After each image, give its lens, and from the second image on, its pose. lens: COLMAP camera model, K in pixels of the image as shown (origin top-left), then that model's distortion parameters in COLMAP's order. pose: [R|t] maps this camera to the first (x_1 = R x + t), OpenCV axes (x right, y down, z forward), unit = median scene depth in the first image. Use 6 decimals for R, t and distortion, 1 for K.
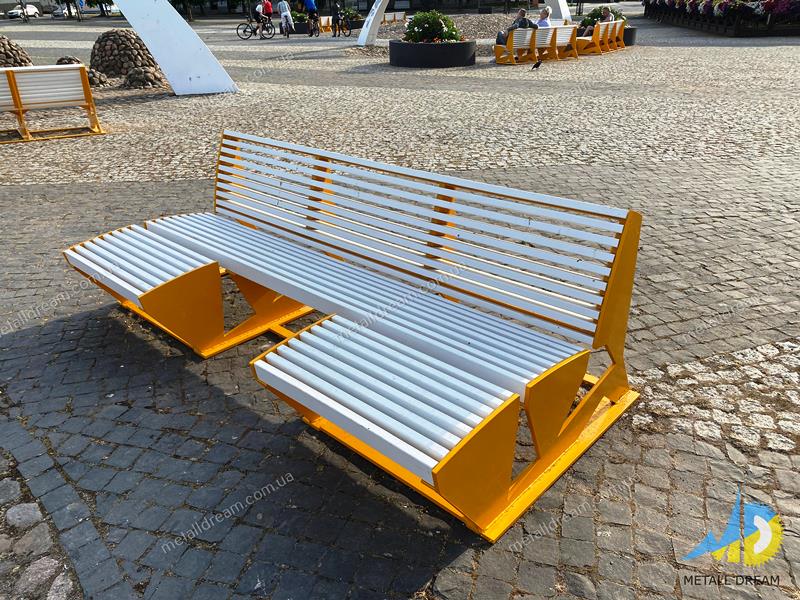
lens RADIAL K [[615.1, 0, 398.8], [0, 615.1, 300.2], [0, 0, 1]] dist [0.015580, -0.009408]
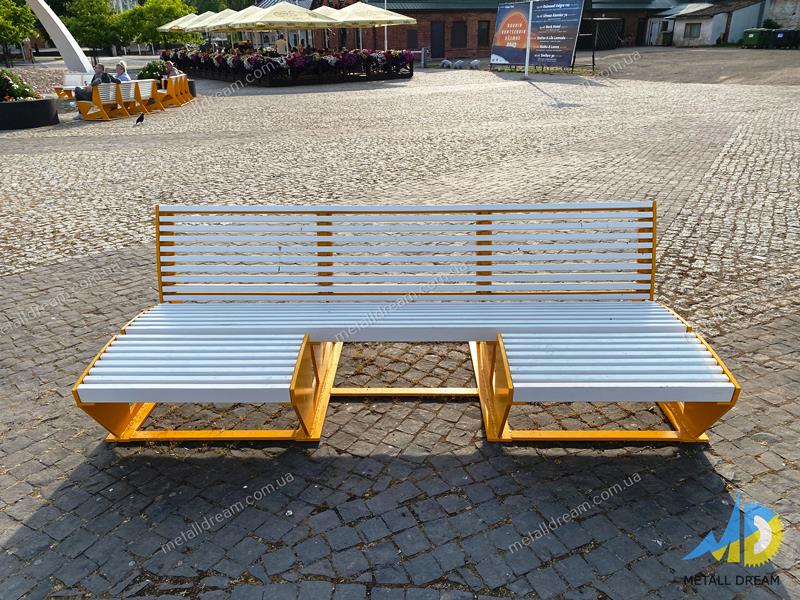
lens RADIAL K [[615.1, 0, 401.5], [0, 615.1, 299.3], [0, 0, 1]] dist [0.015580, -0.009408]
pose [[0.745122, -0.242561, 0.621255, -0.590921], [0.288011, 0.957209, 0.028294, -0.077339], [-0.601533, 0.157846, 0.783098, 0.144953]]
